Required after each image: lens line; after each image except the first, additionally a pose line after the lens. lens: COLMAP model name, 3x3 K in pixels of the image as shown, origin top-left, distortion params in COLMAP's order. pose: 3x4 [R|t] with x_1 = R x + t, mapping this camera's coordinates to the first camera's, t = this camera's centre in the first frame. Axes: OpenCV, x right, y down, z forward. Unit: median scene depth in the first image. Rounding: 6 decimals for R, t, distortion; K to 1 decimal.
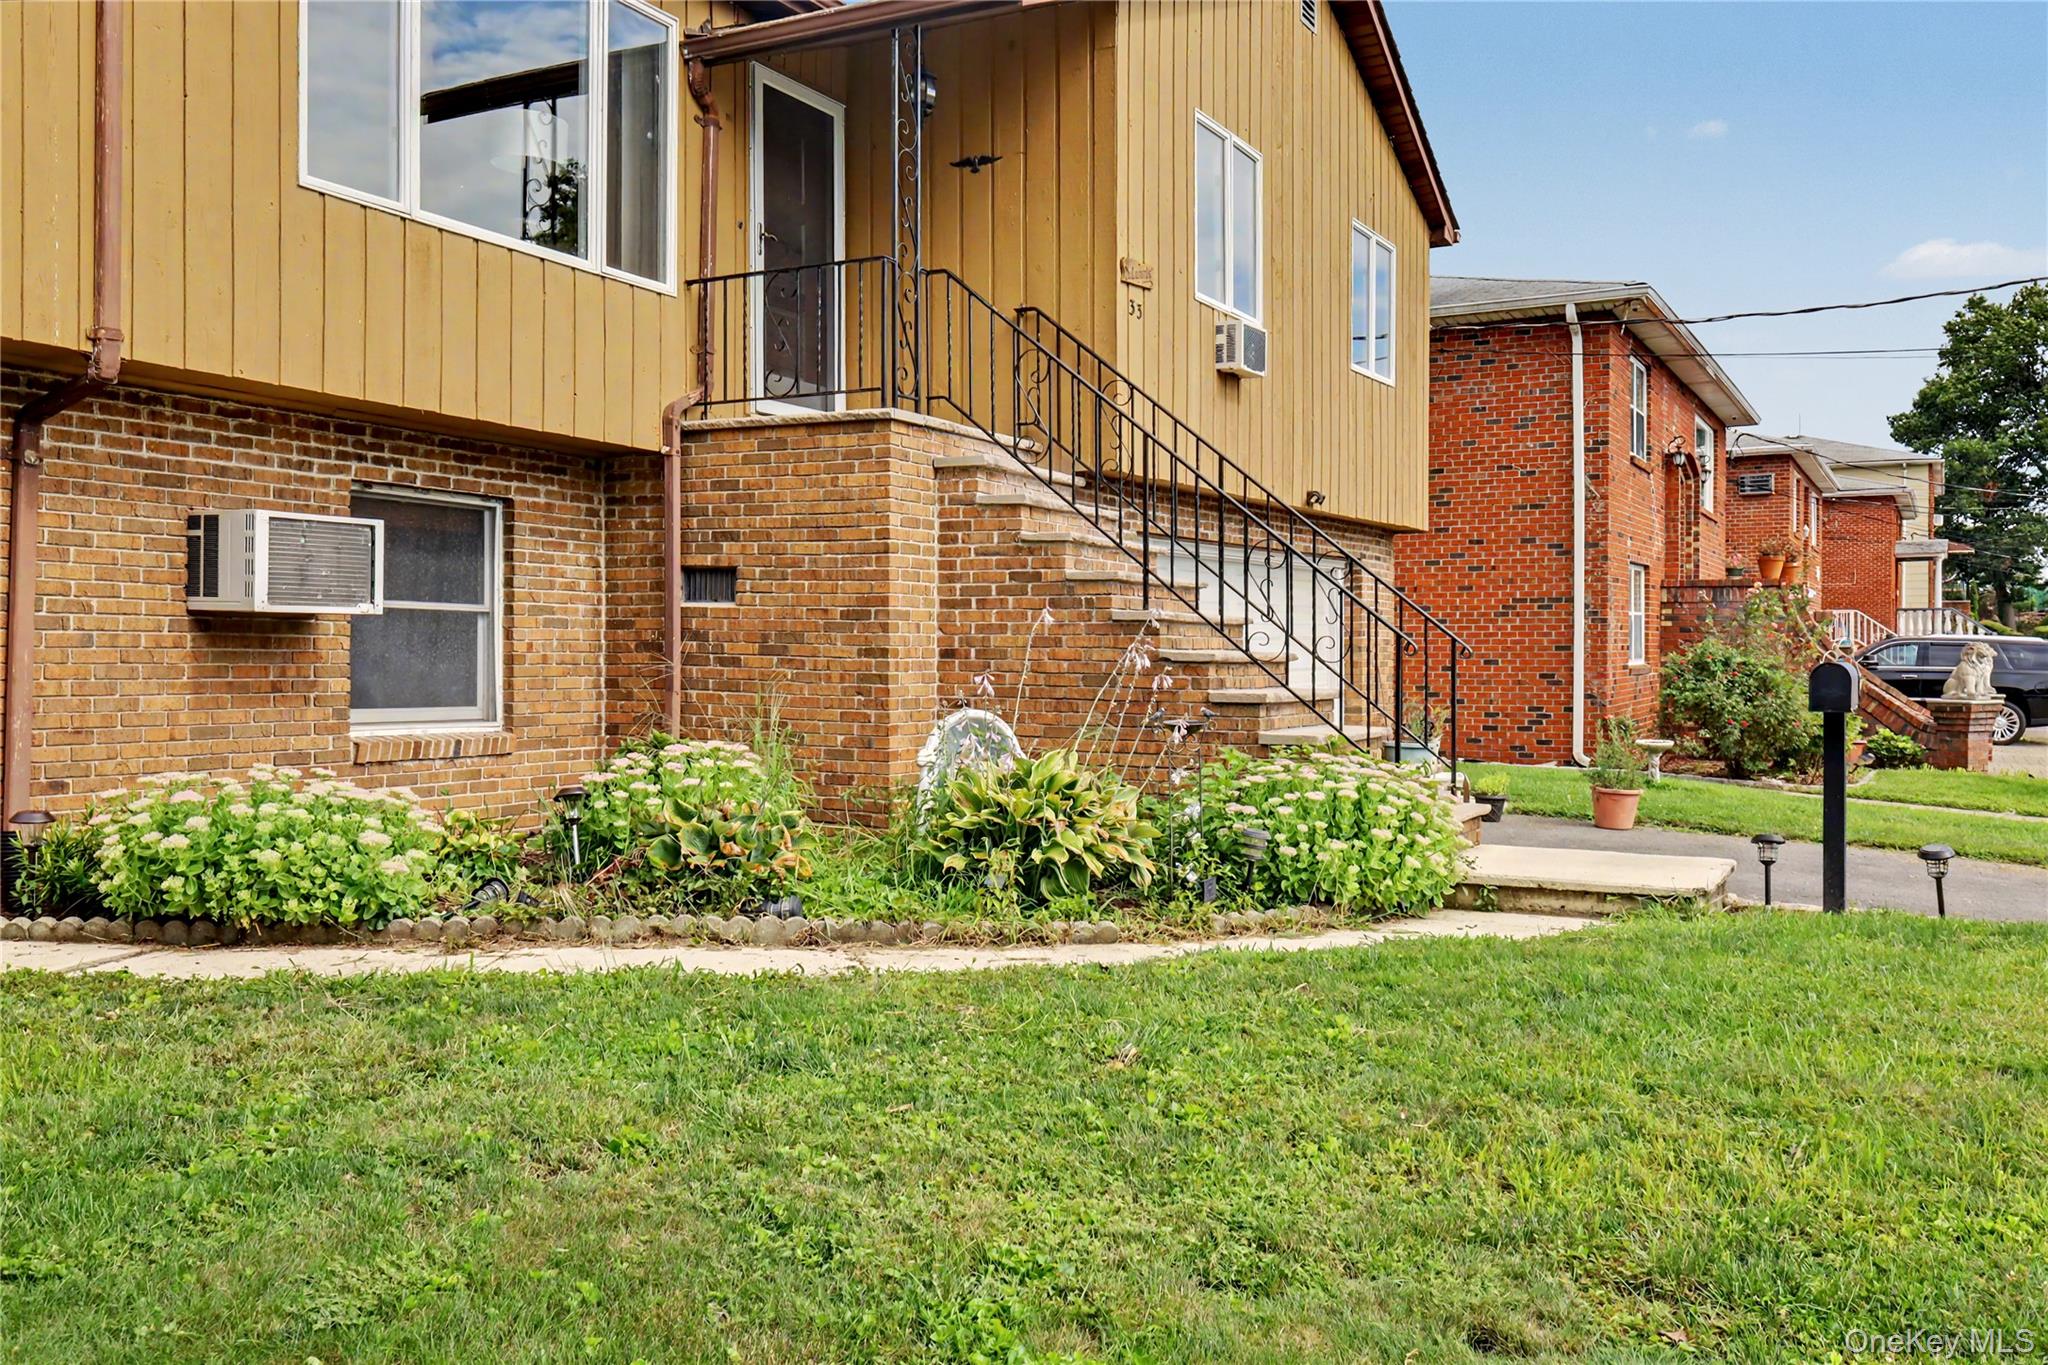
lens RADIAL K [[1760.4, 0, 1018.4], [0, 1760.4, 672.9], [0, 0, 1]] dist [0.045521, 0.004674]
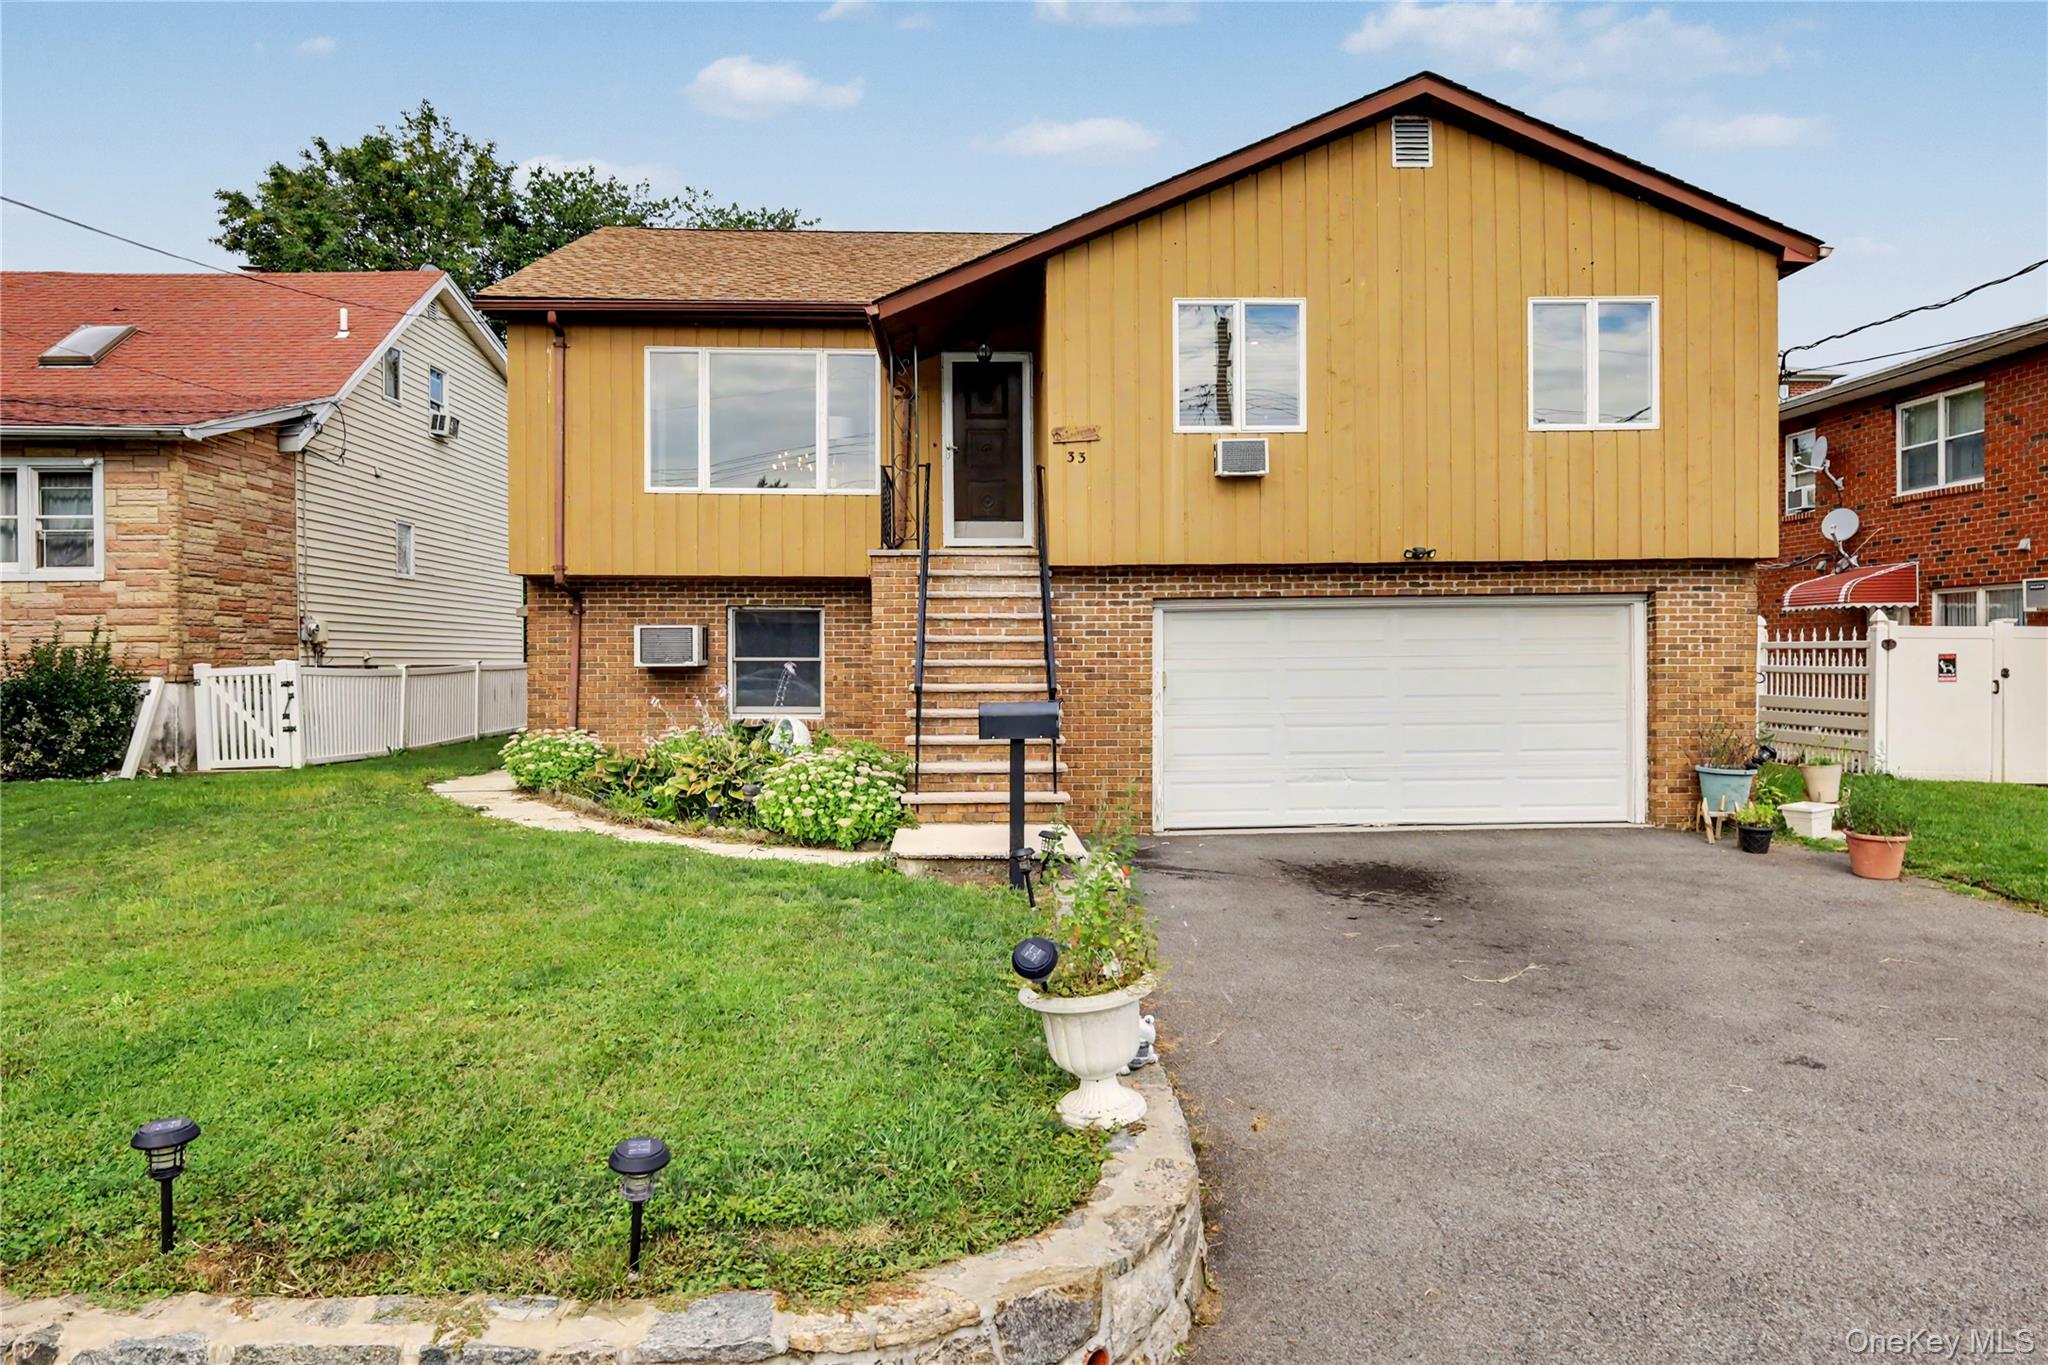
lens RADIAL K [[1303.3, 0, 992.5], [0, 1303.3, 698.5], [0, 0, 1]] dist [0.001721, 0.000756]
pose [[0.466903, 0.023435, -0.883998, 1.114174], [-0.004376, 0.999698, 0.024191, -0.028021], [0.884298, -0.007427, 0.466864, 0.457520]]
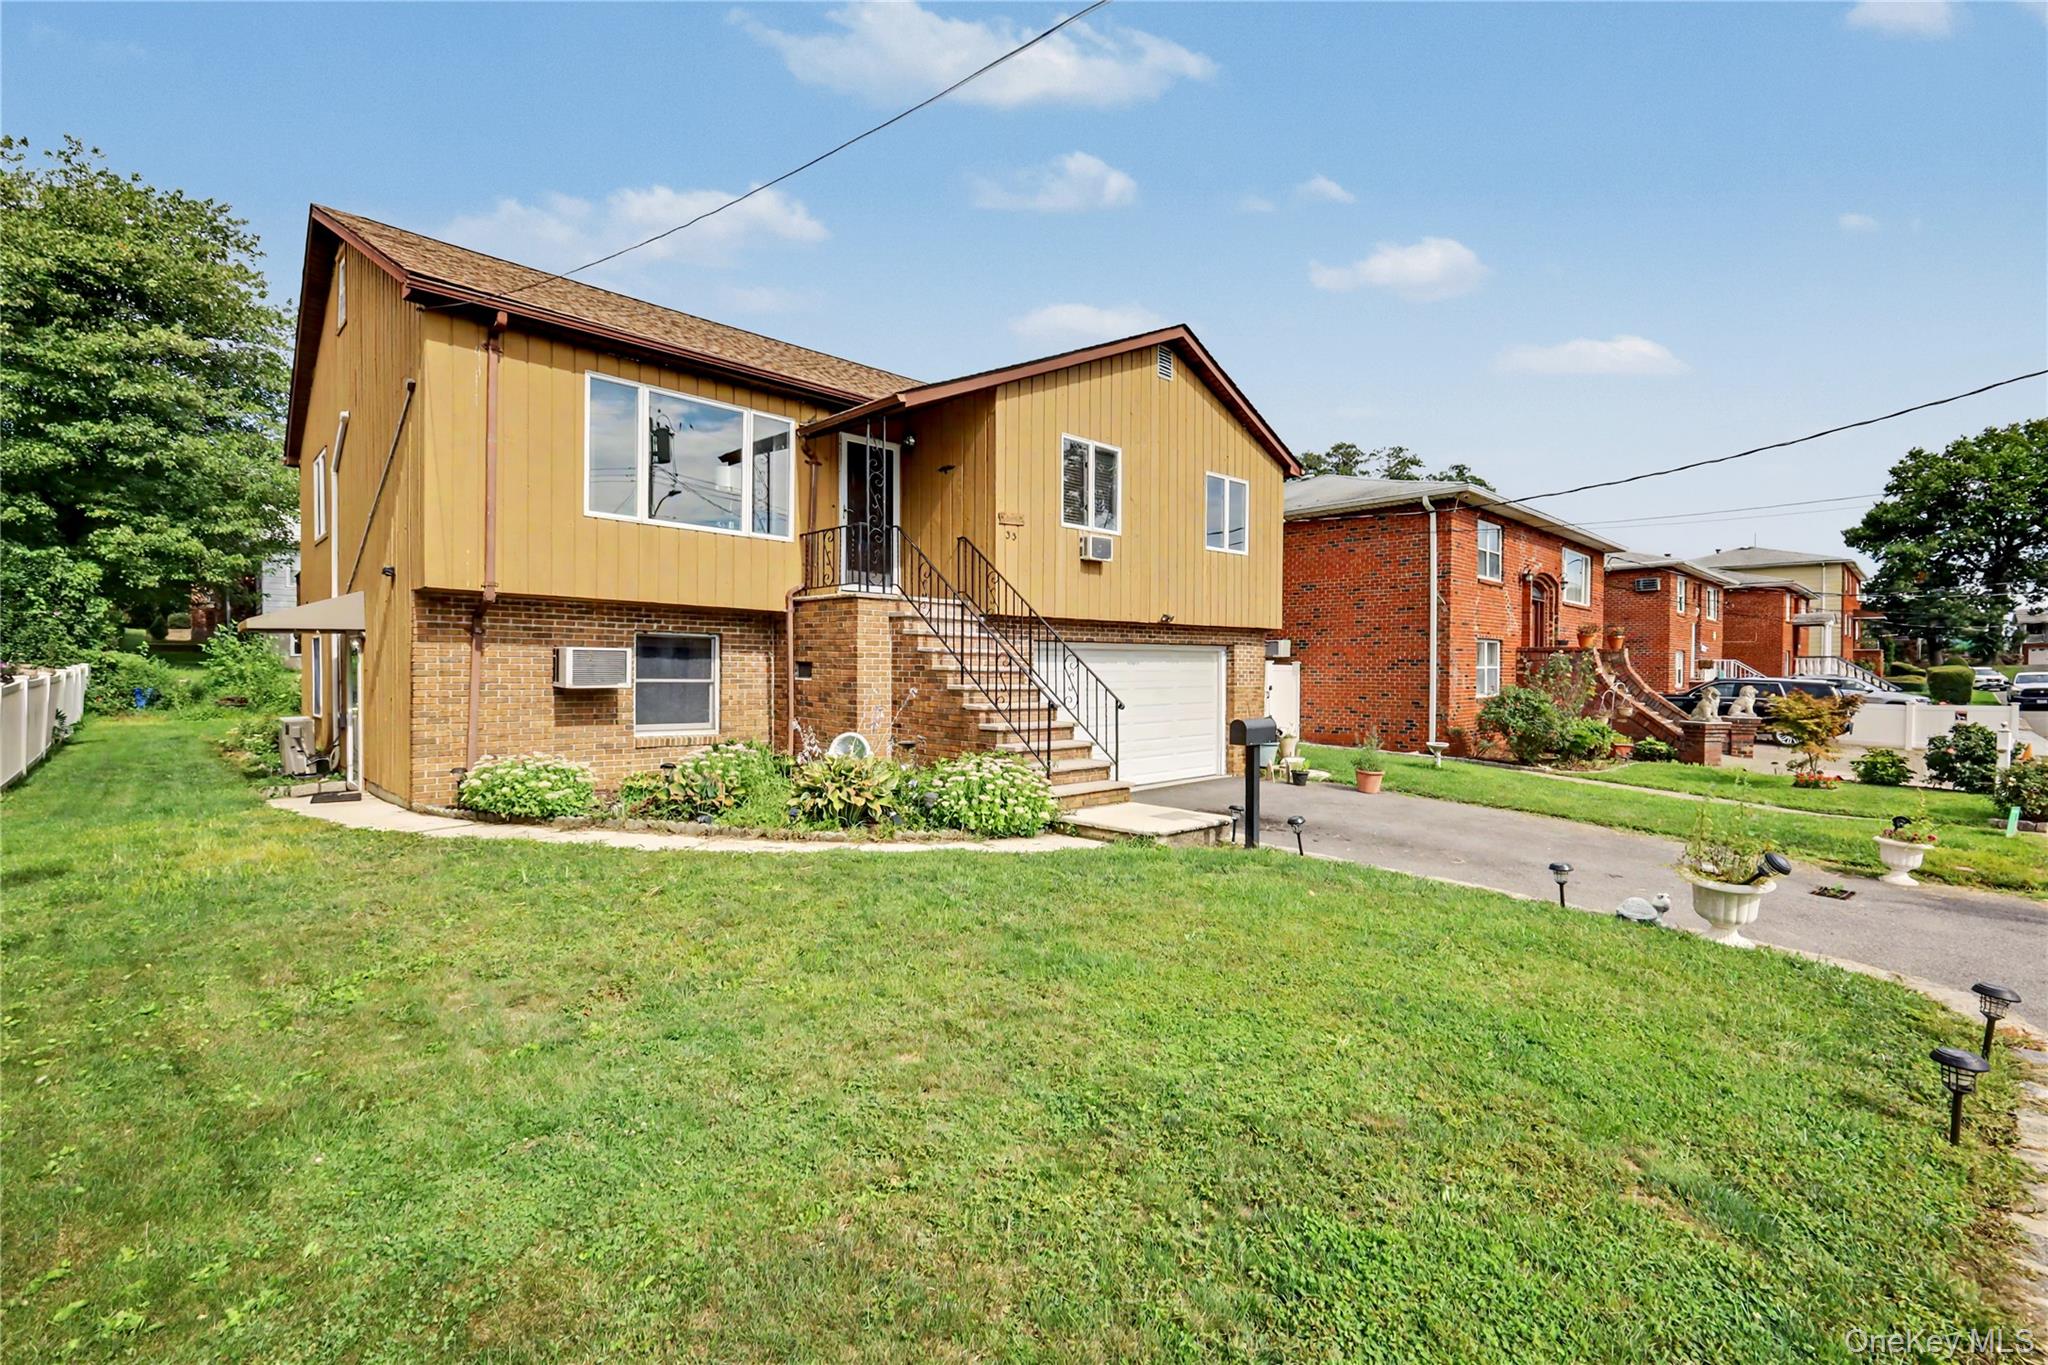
lens RADIAL K [[920.5, 0, 1024.0], [0, 920.5, 682.5], [0, 0, 1]] dist [0.016498, 0.000018]
pose [[0.950415, 0.006490, -0.310918, 0.454292], [-0.006961, 0.999976, -0.000406, -0.036077], [0.310908, 0.002550, 0.950437, -0.024887]]
